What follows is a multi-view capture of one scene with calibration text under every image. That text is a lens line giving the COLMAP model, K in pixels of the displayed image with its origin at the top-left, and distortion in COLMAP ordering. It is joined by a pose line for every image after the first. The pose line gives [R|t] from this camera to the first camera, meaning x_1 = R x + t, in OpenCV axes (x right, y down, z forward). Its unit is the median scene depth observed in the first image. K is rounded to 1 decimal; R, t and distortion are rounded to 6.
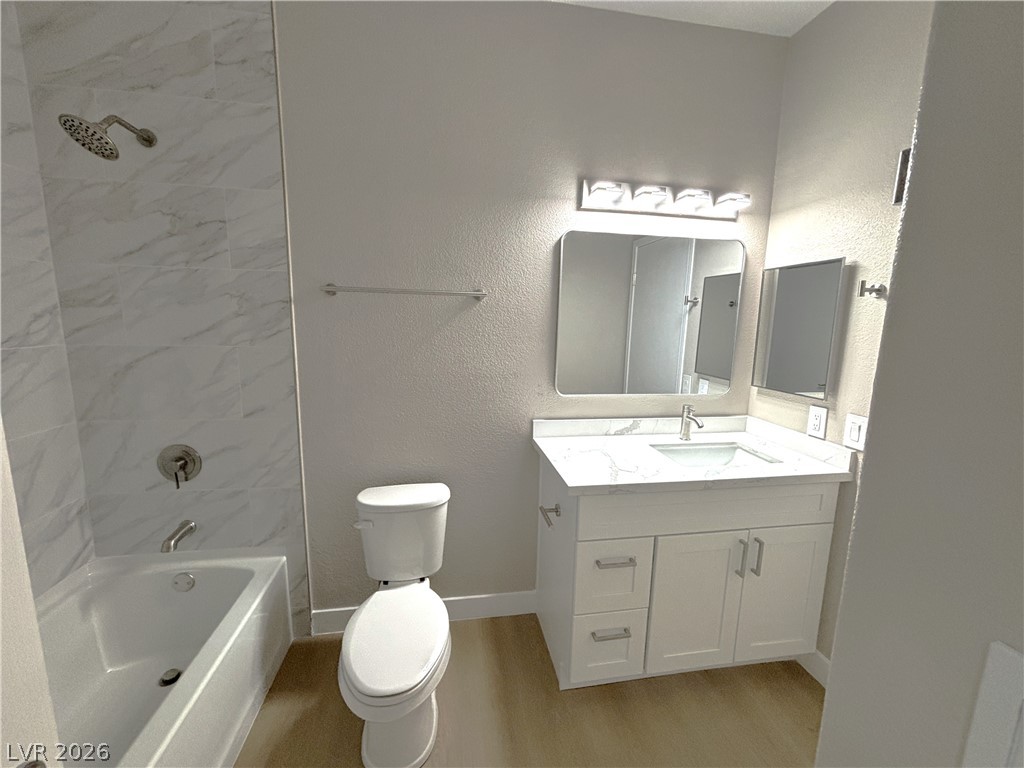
lens RADIAL K [[414.2, 0, 512.5], [0, 414.2, 385.5], [0, 0, 1]] dist [0.003374, -0.001098]
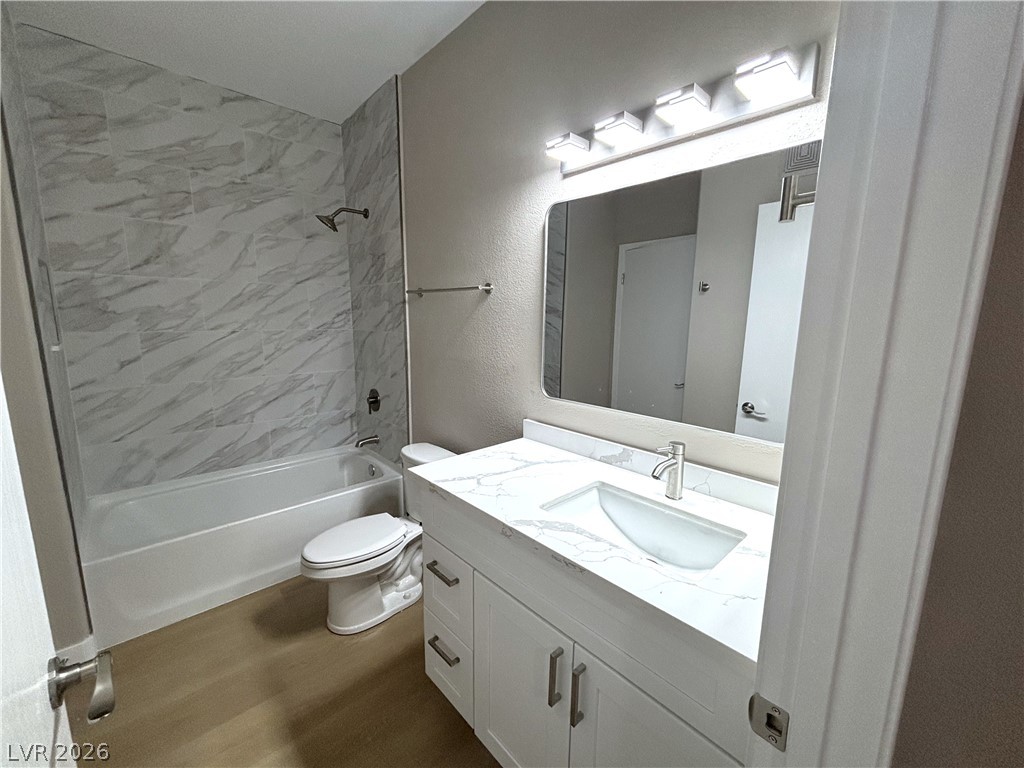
lens RADIAL K [[414.2, 0, 513.5], [0, 414.2, 383.4], [0, 0, 1]] dist [0.003374, -0.001098]
pose [[0.551619, 0.119307, -0.825519, 0.942166], [-0.133435, 0.989593, 0.053857, -0.049166], [0.823354, 0.080445, 0.561798, 0.528939]]
